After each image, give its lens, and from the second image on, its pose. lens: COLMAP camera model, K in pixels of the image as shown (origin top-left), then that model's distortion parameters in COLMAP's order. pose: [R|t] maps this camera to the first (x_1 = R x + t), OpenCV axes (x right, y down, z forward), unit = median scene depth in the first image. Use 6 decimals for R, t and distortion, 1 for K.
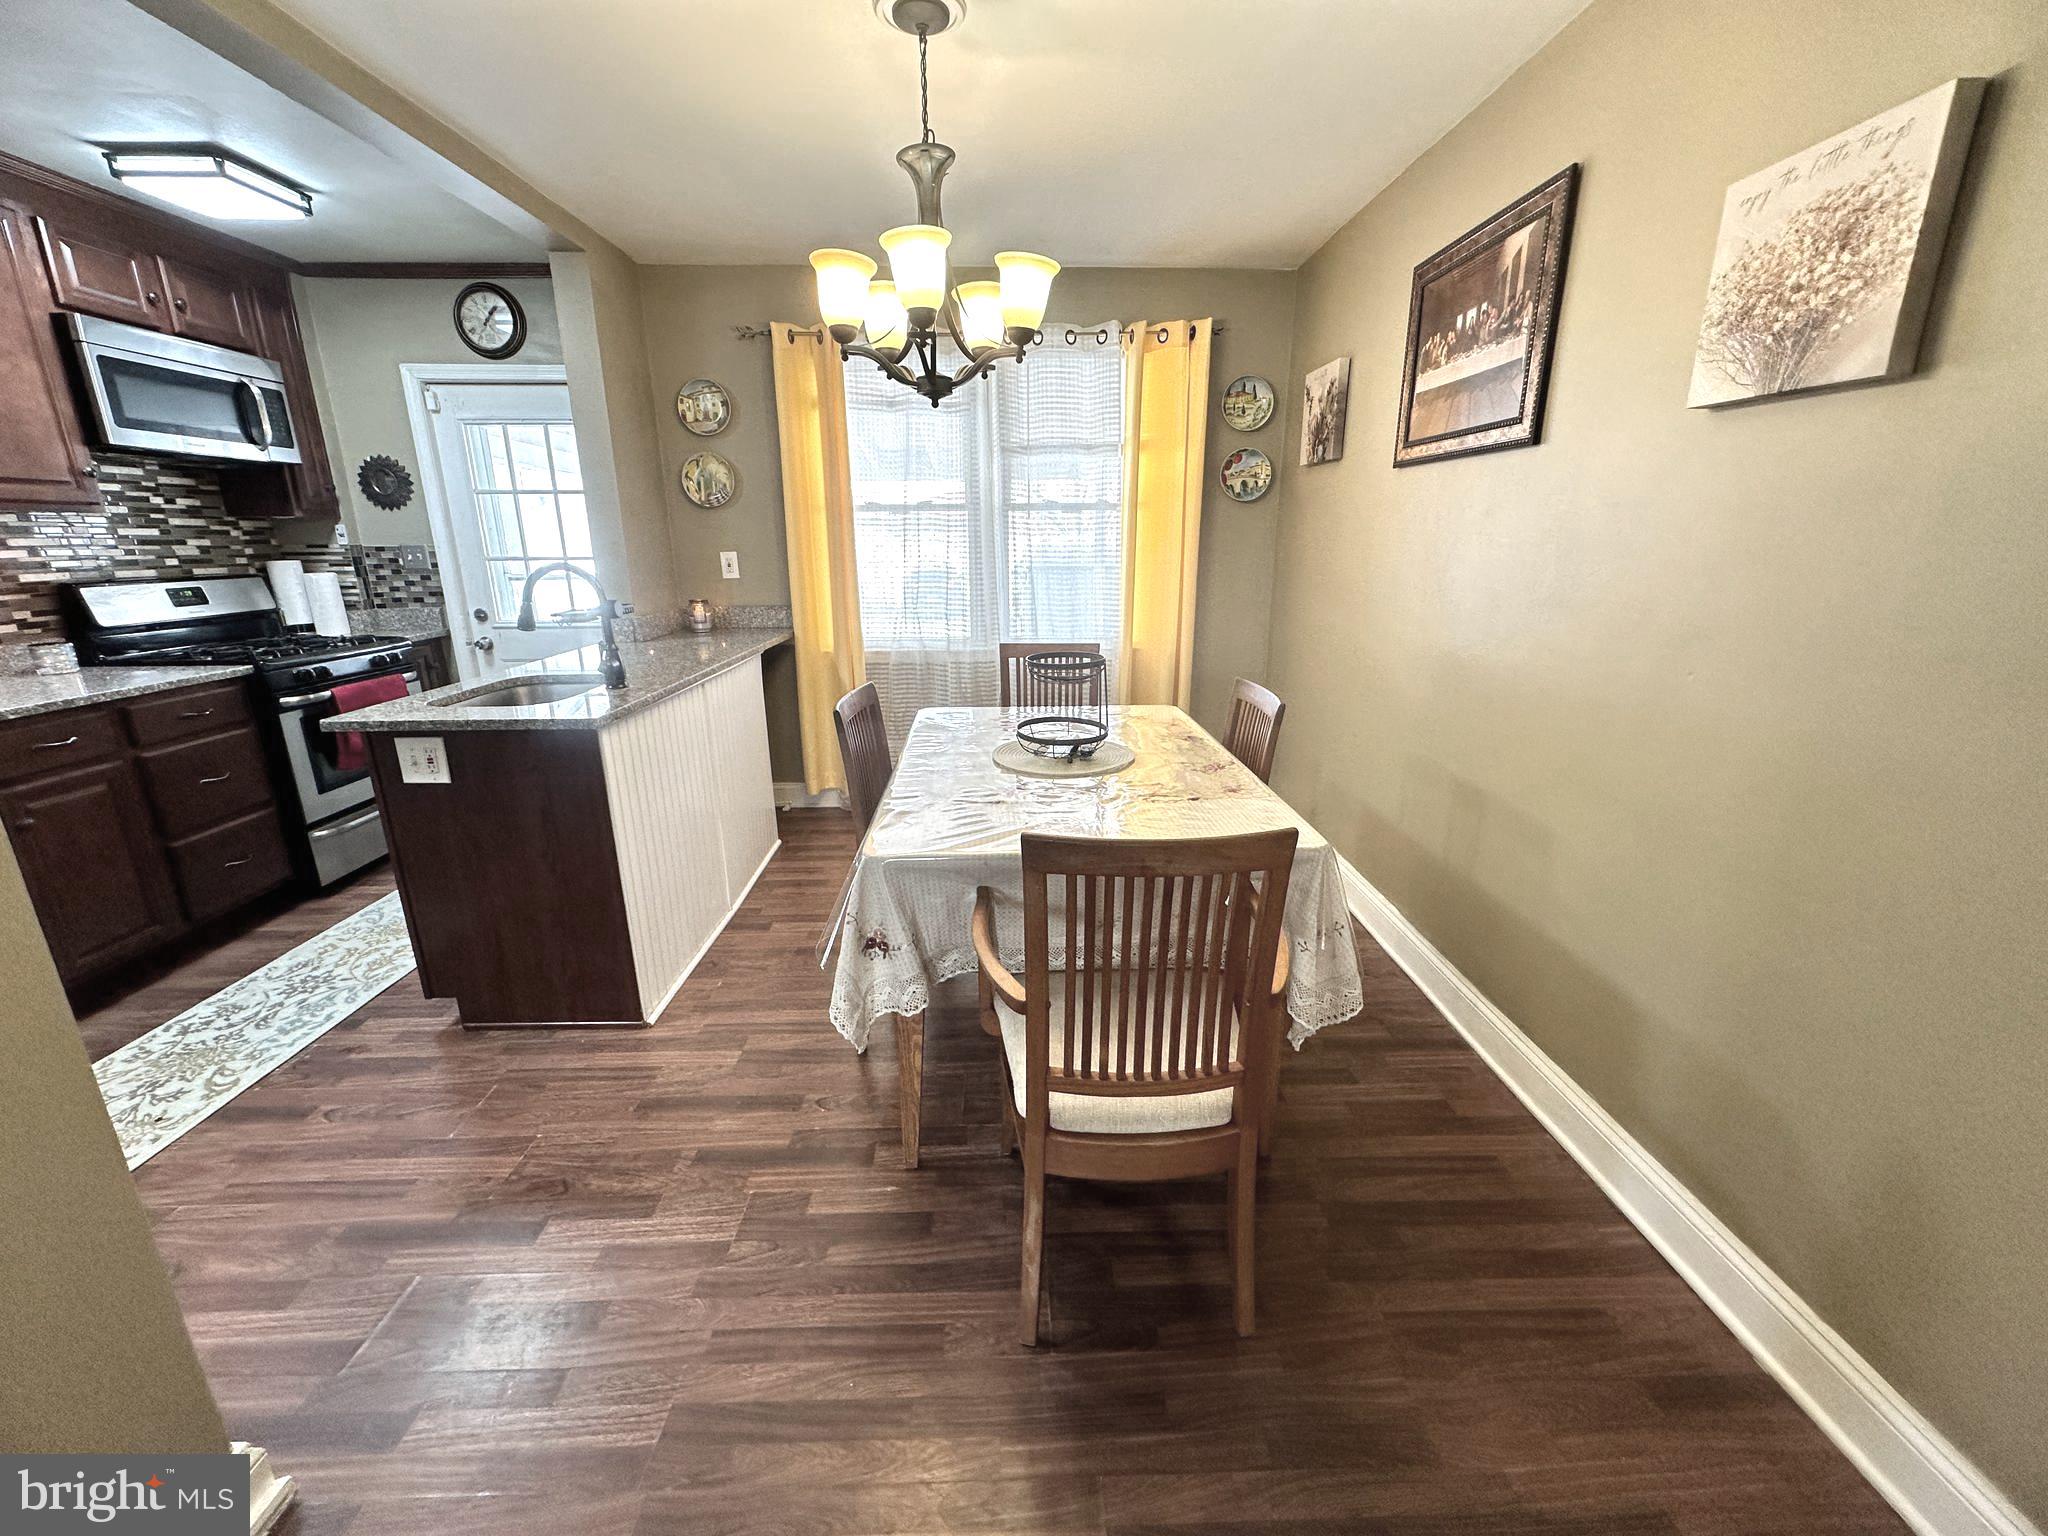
lens RADIAL K [[813.3, 0, 1023.5], [0, 813.3, 763.5], [0, 0, 1]] dist [-0.001194, 0.000471]
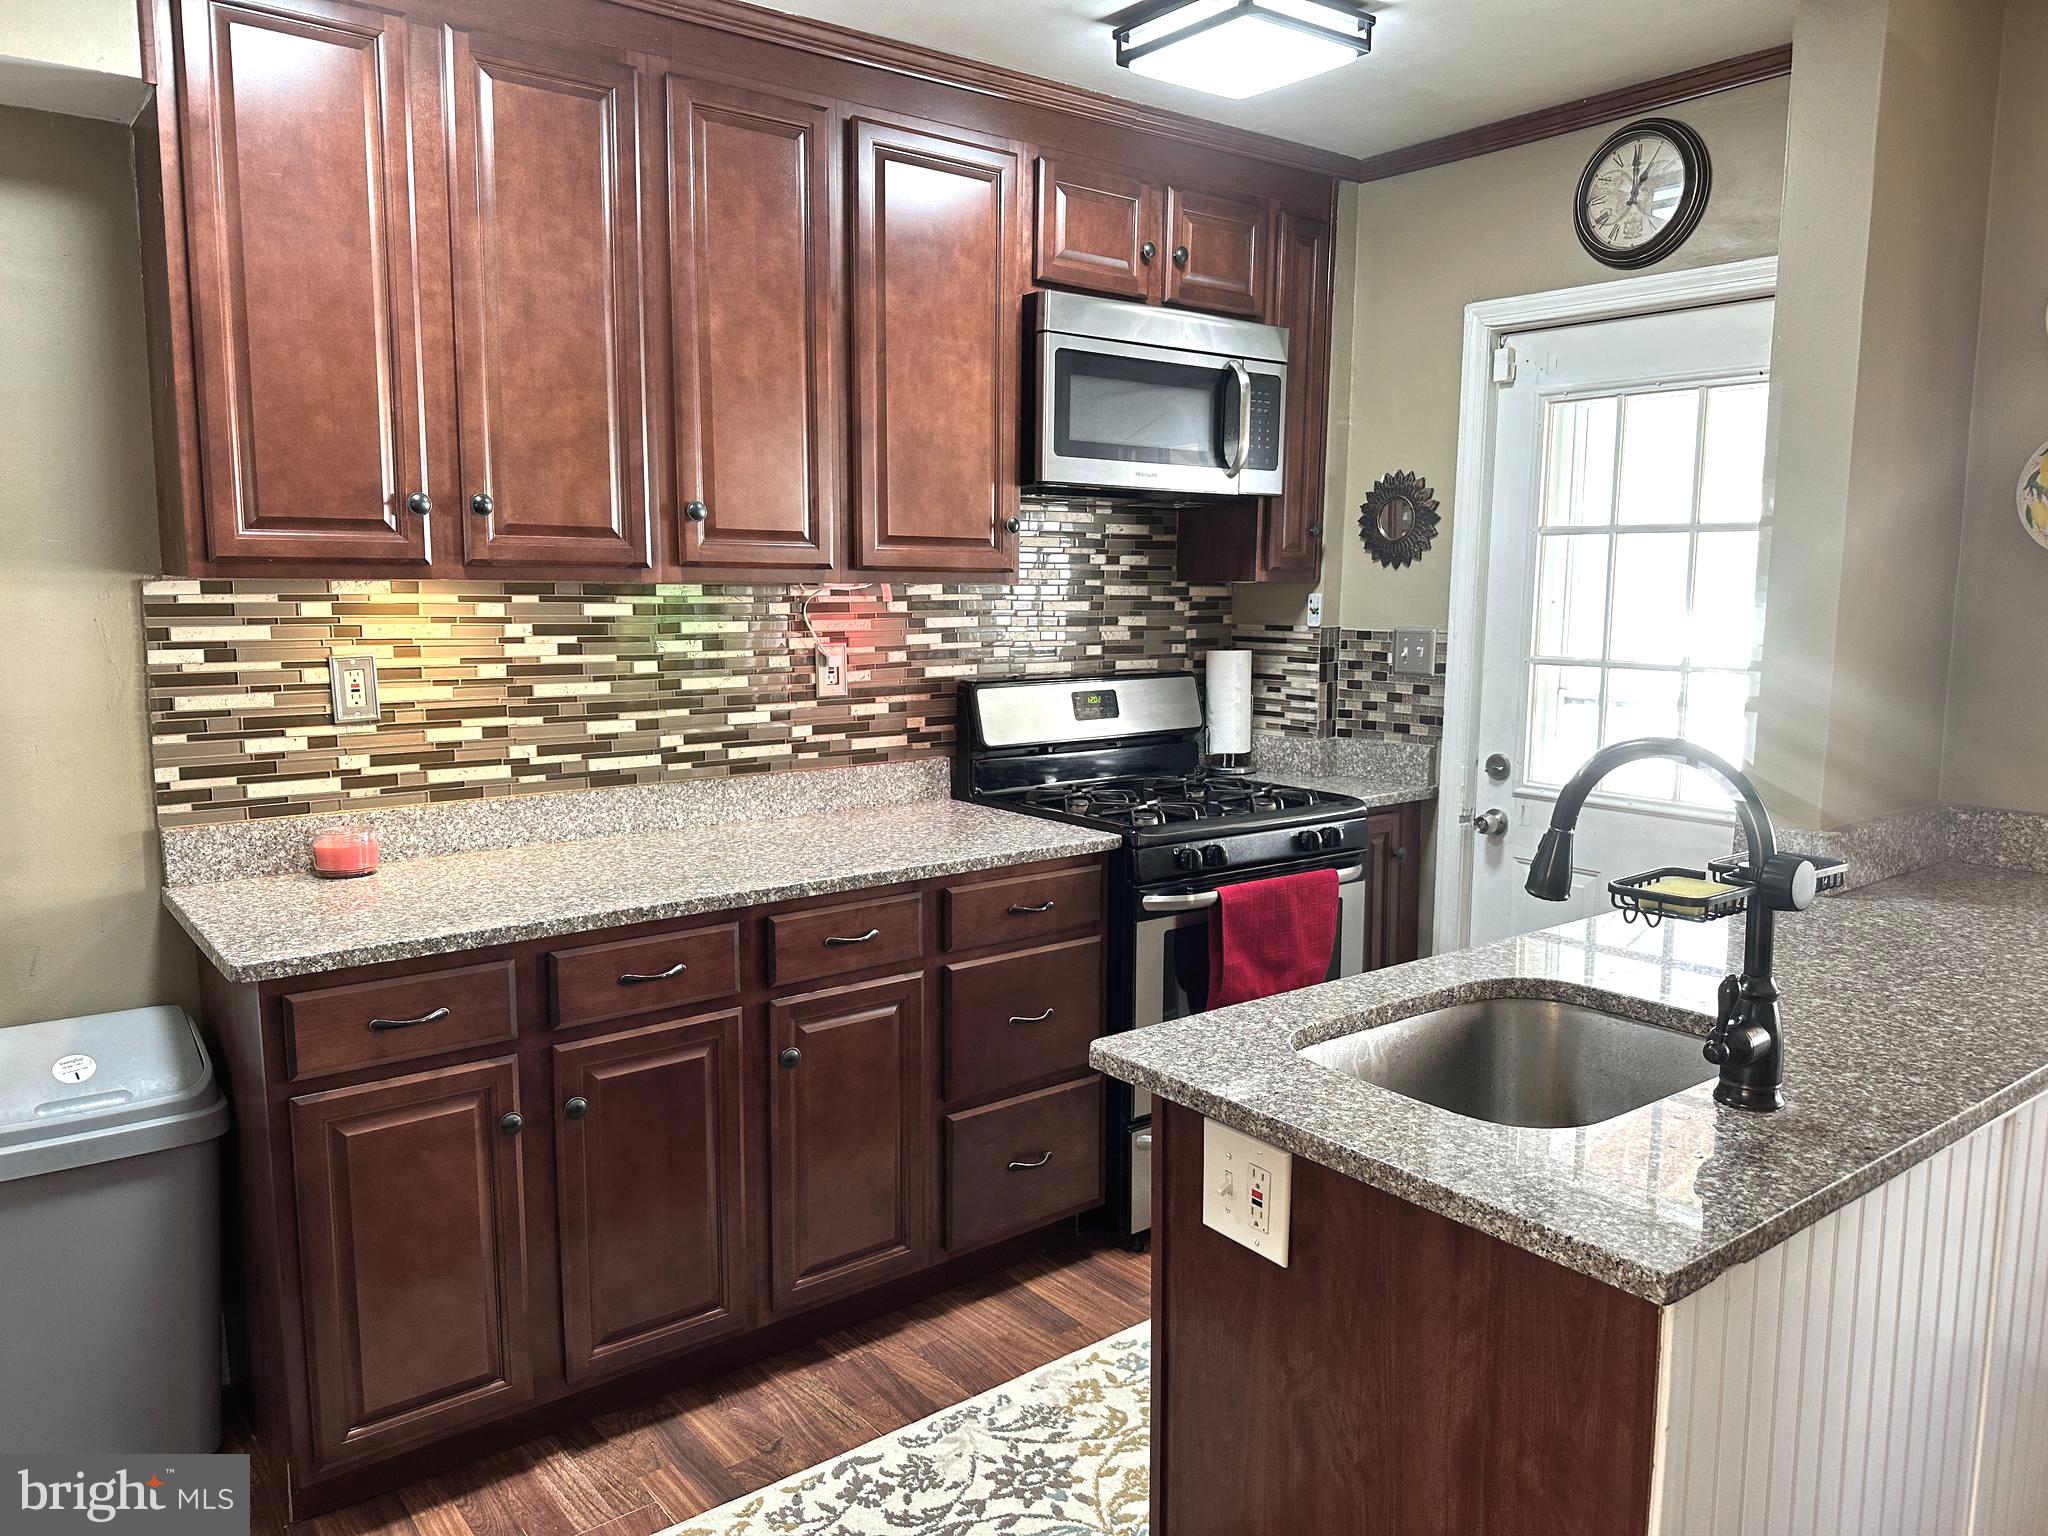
lens RADIAL K [[1427.8, 0, 1019.7], [0, 1427.8, 773.9], [0, 0, 1]] dist [0.078060, -0.100089]
pose [[0.598644, 0.113782, -0.792893, -0.195017], [-0.223289, 0.974328, -0.028768, -0.125068], [0.769264, 0.194266, 0.608681, 0.328287]]
